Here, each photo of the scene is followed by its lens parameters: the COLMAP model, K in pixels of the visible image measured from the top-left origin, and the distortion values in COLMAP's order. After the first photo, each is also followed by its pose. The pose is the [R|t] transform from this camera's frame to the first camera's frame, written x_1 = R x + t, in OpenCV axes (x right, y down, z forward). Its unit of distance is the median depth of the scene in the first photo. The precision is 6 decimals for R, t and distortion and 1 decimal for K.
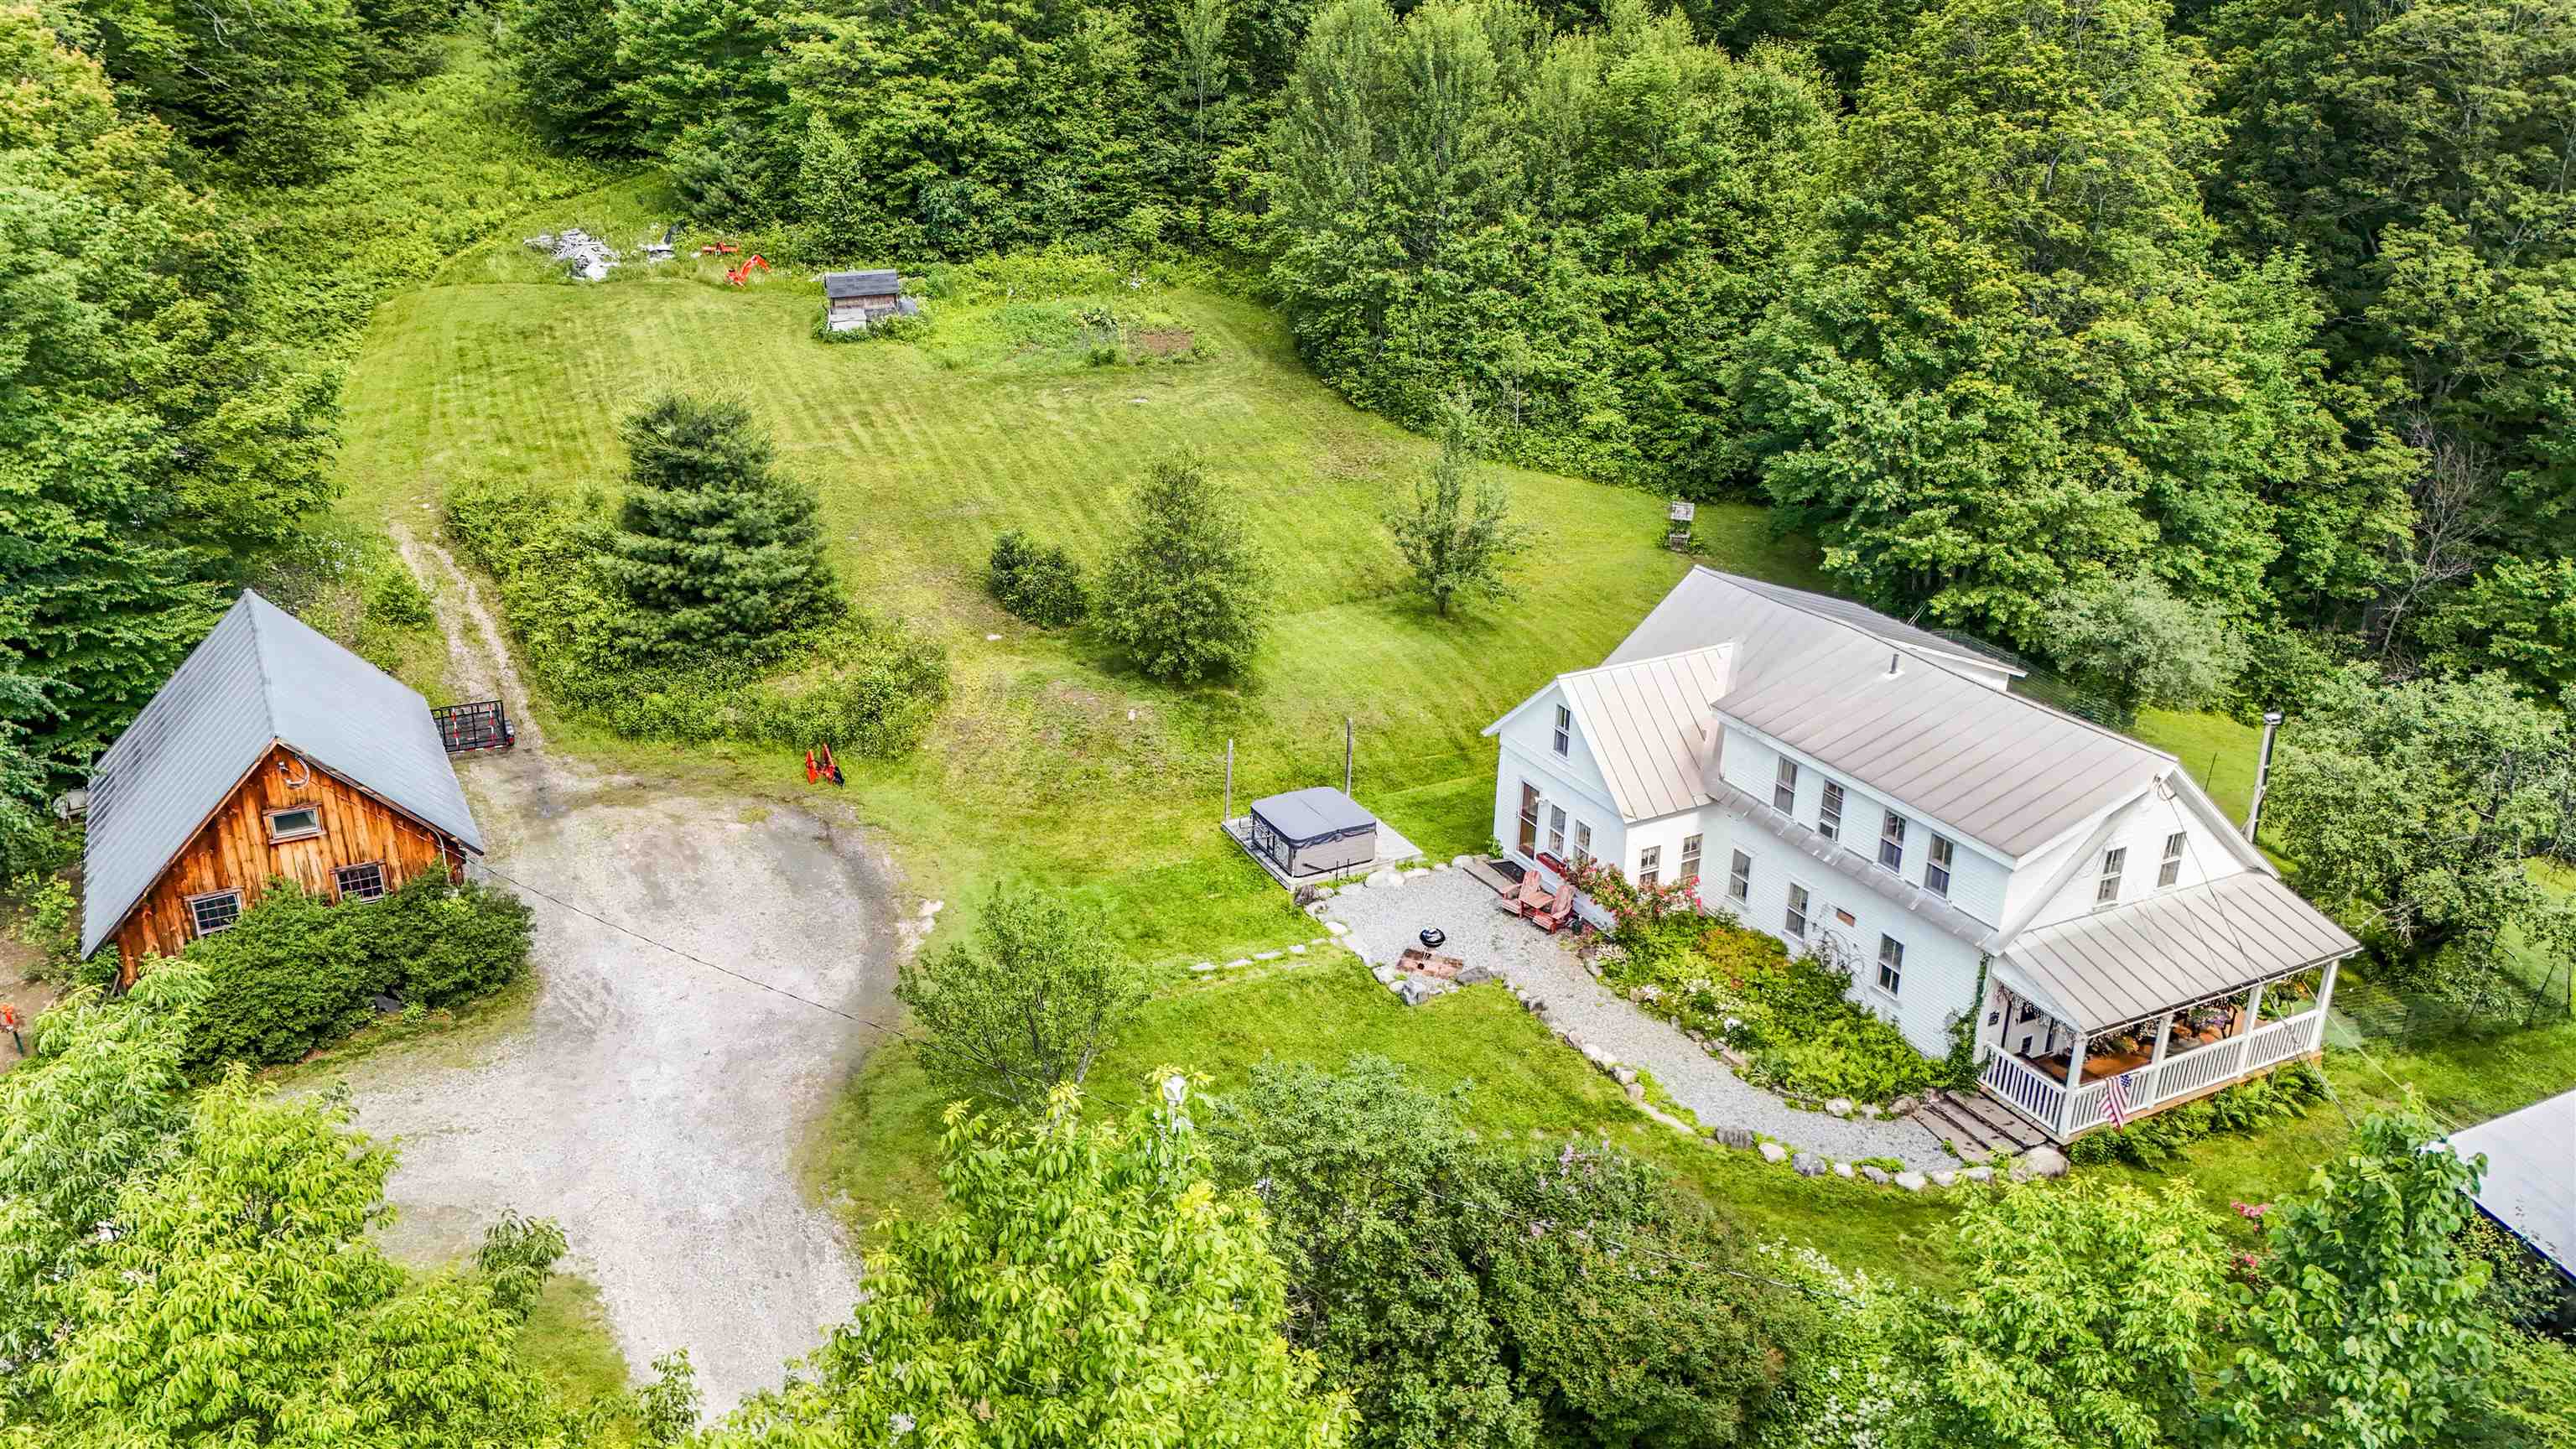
lens RADIAL K [[1895.1, 0, 1288.0], [0, 1895.1, 724.5], [0, 0, 1]] dist [0.068848, -0.045877]
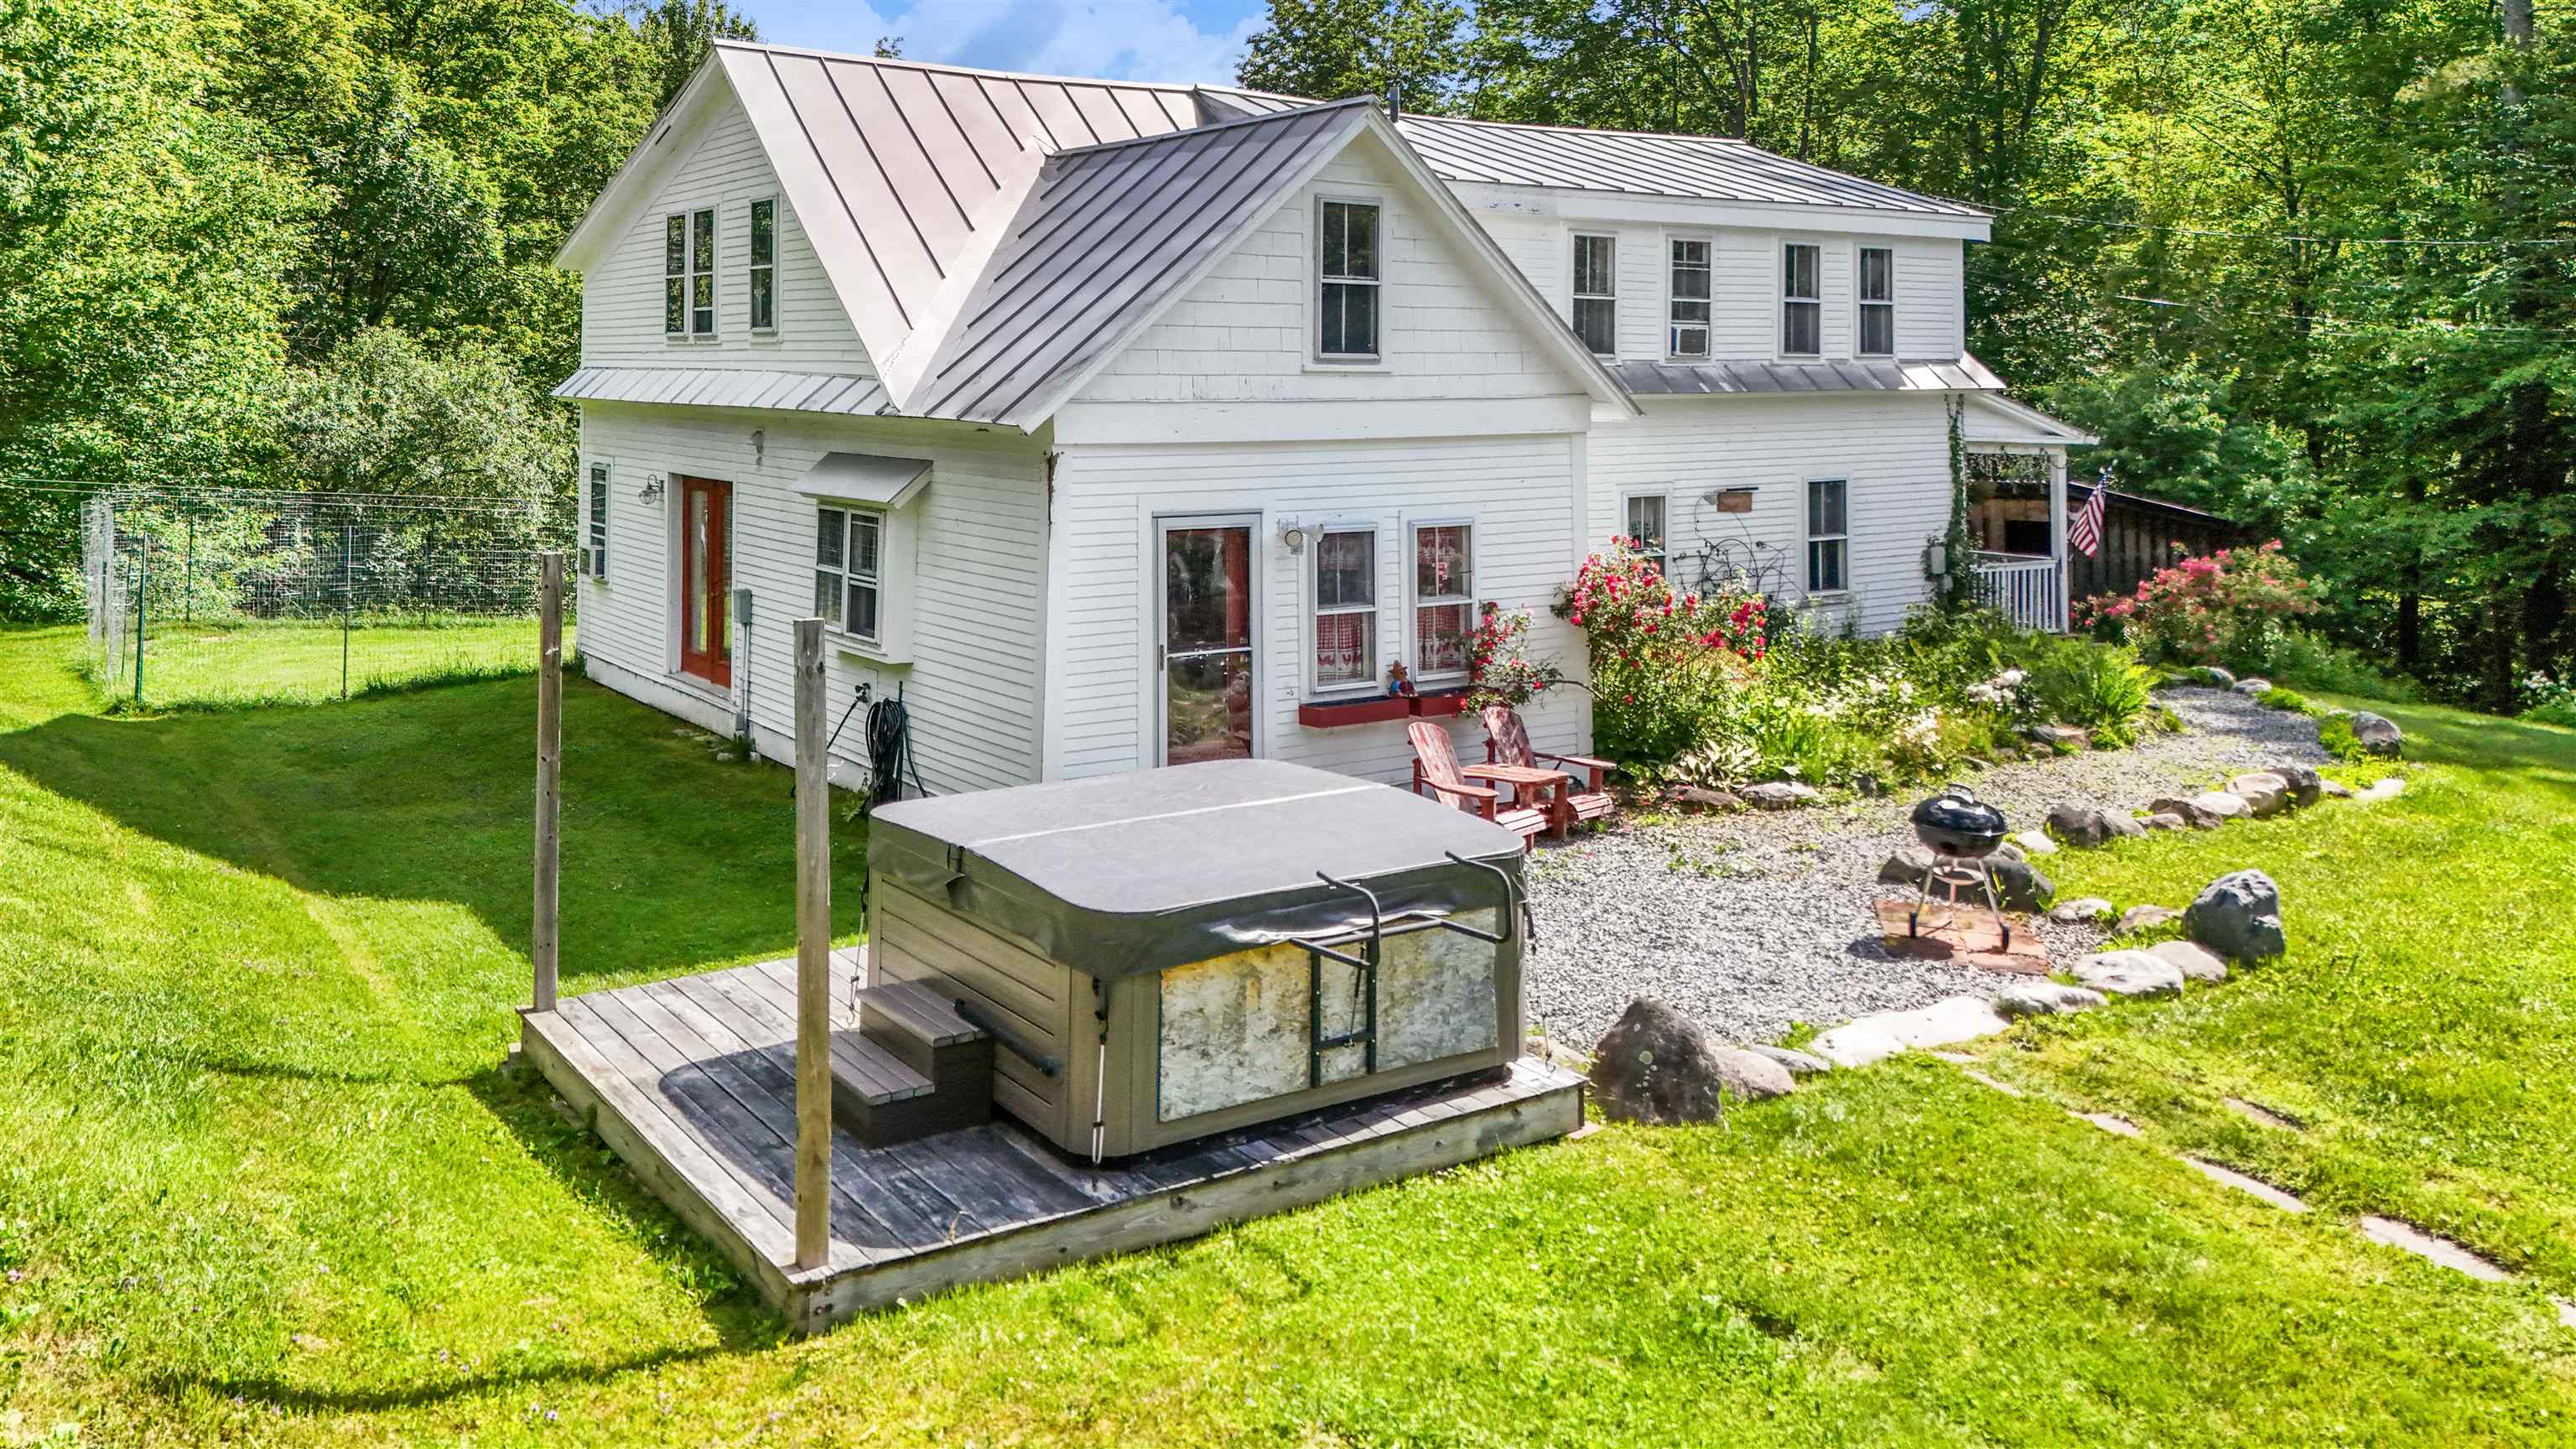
lens RADIAL K [[1910.8, 0, 1288.0], [0, 1910.8, 724.5], [0, 0, 1]] dist [0.109415, -0.137611]
pose [[-0.079266, -0.215355, 0.973313, -0.158847], [0.360583, 0.904077, 0.229402, -0.006084], [-0.929353, 0.369144, 0.005991, 0.802766]]
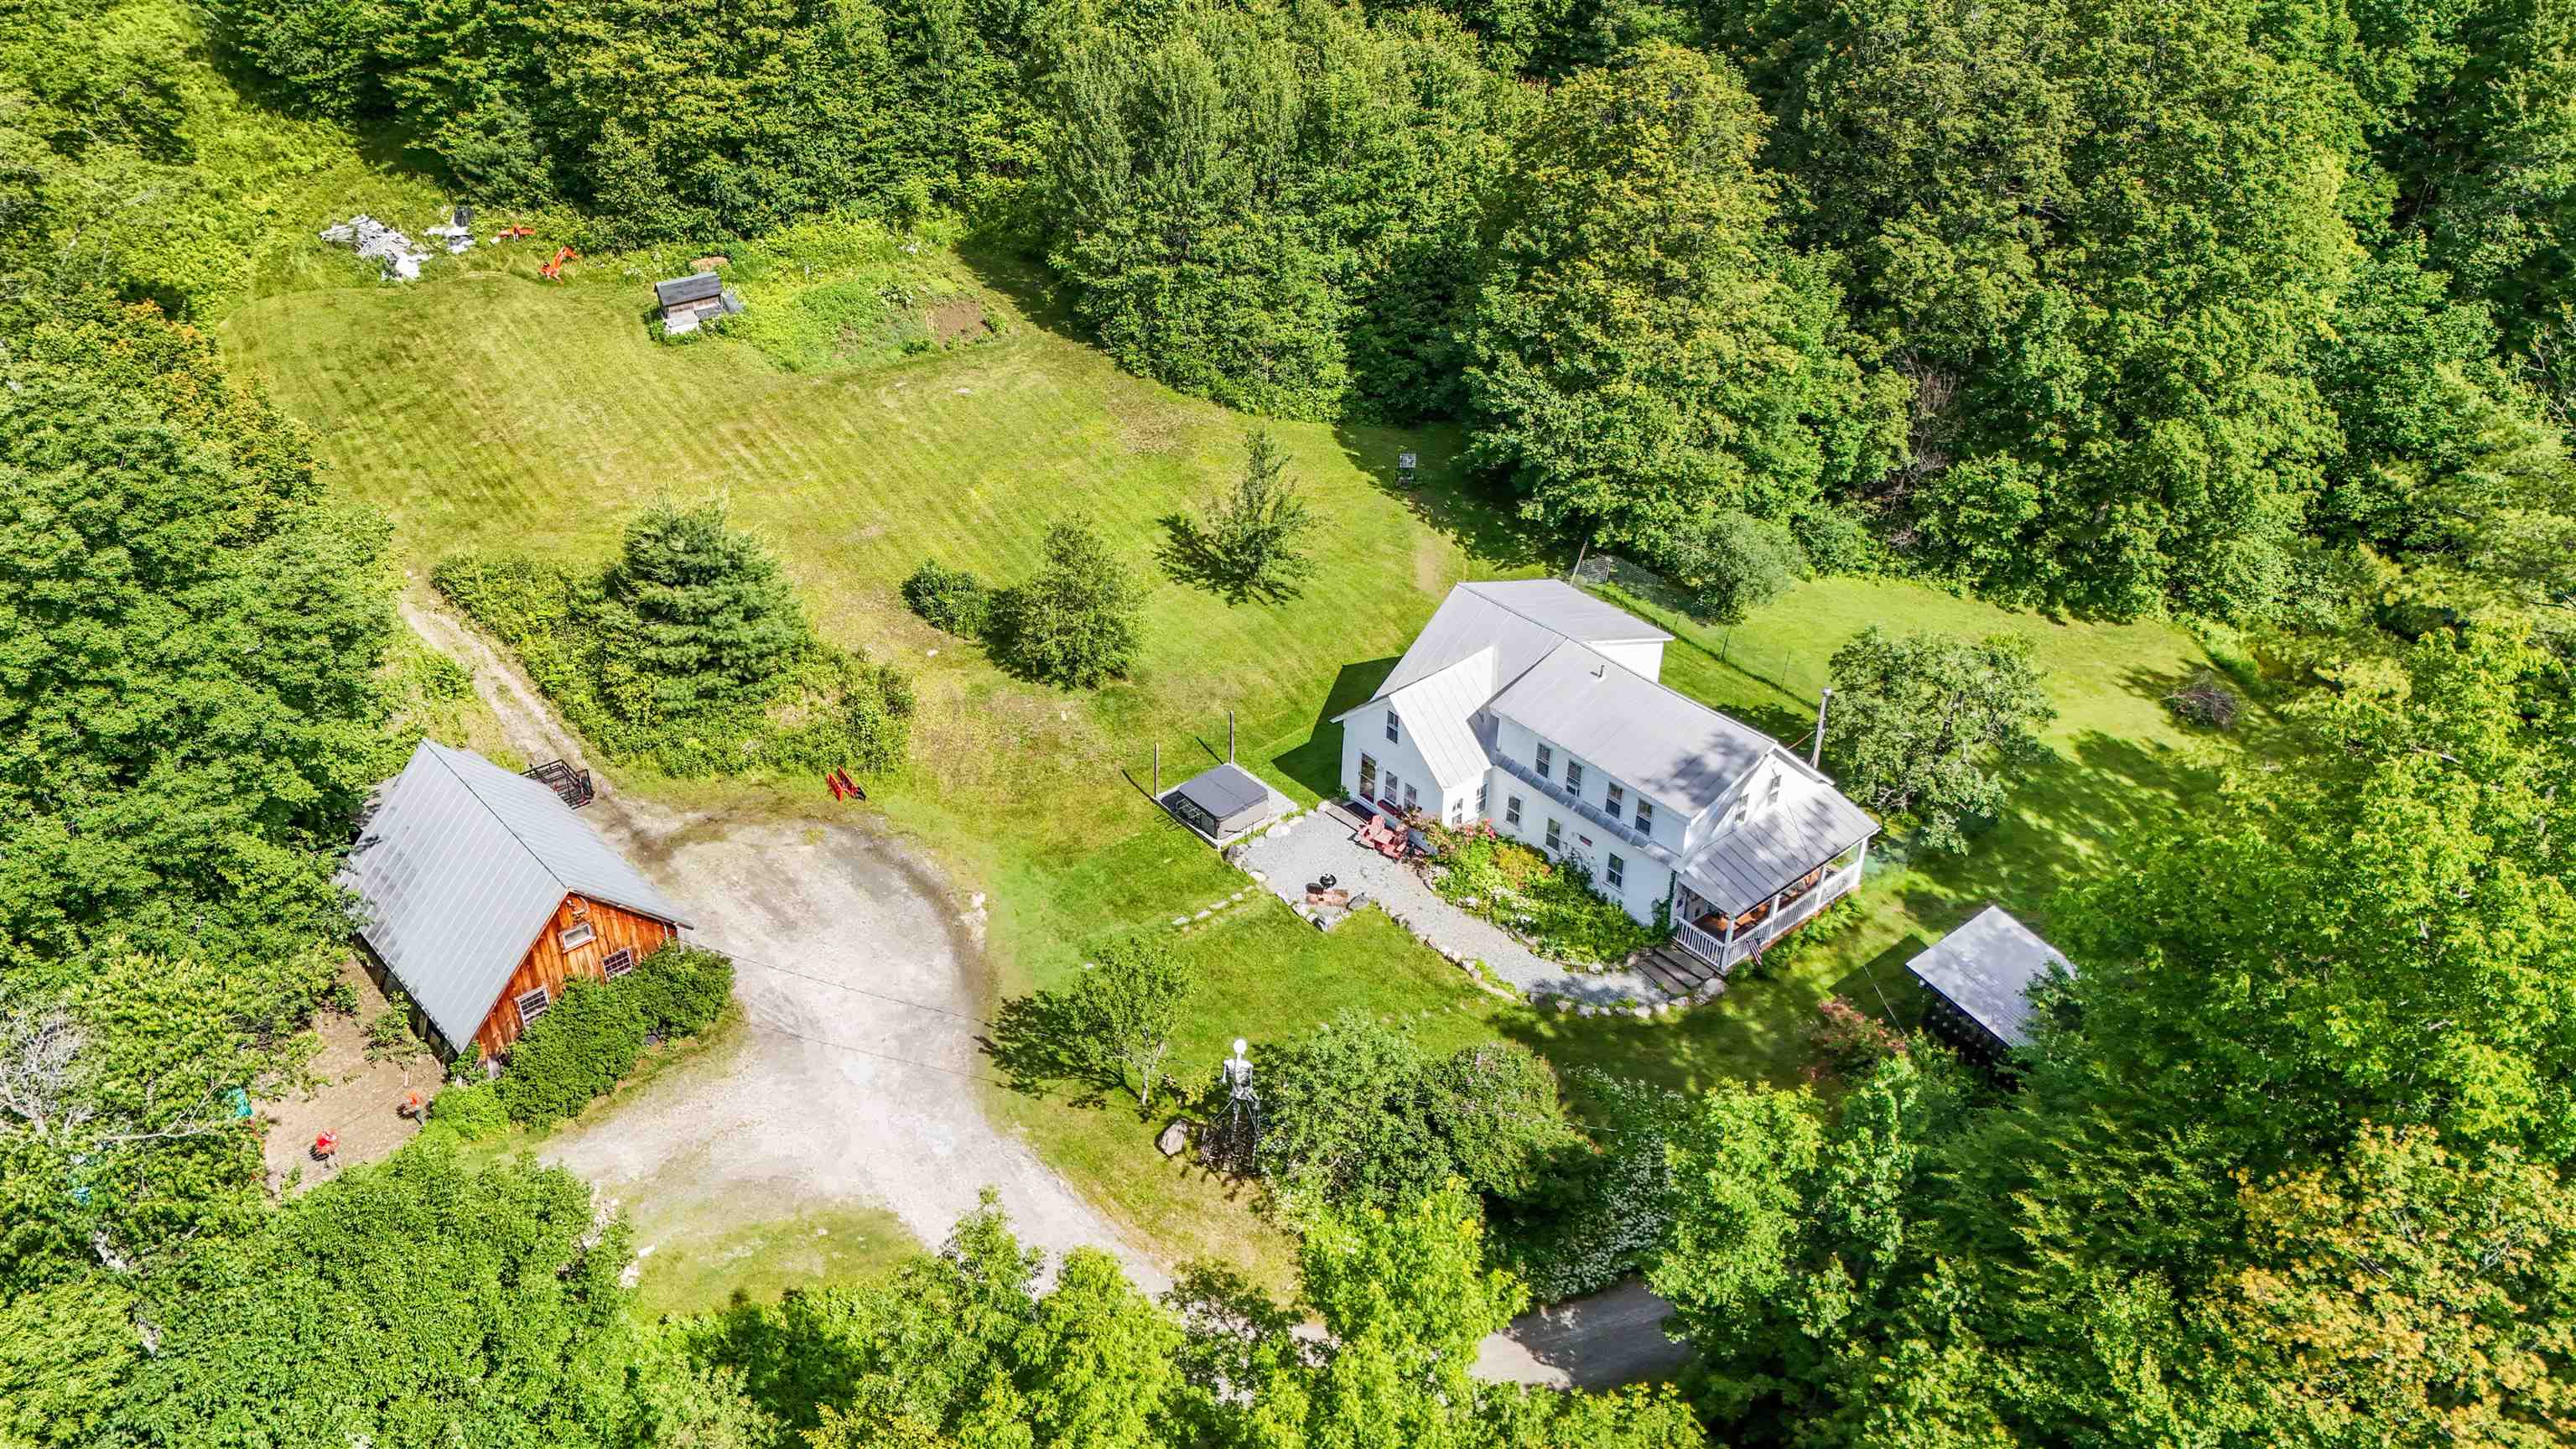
lens RADIAL K [[1910.8, 0, 1288.0], [0, 1910.8, 724.5], [0, 0, 1]] dist [0.109415, -0.137611]
pose [[0.973012, -0.126227, 0.193172, -0.175047], [0.086504, 0.975603, 0.201780, -0.239603], [-0.213929, -0.179624, 0.960193, -0.330633]]
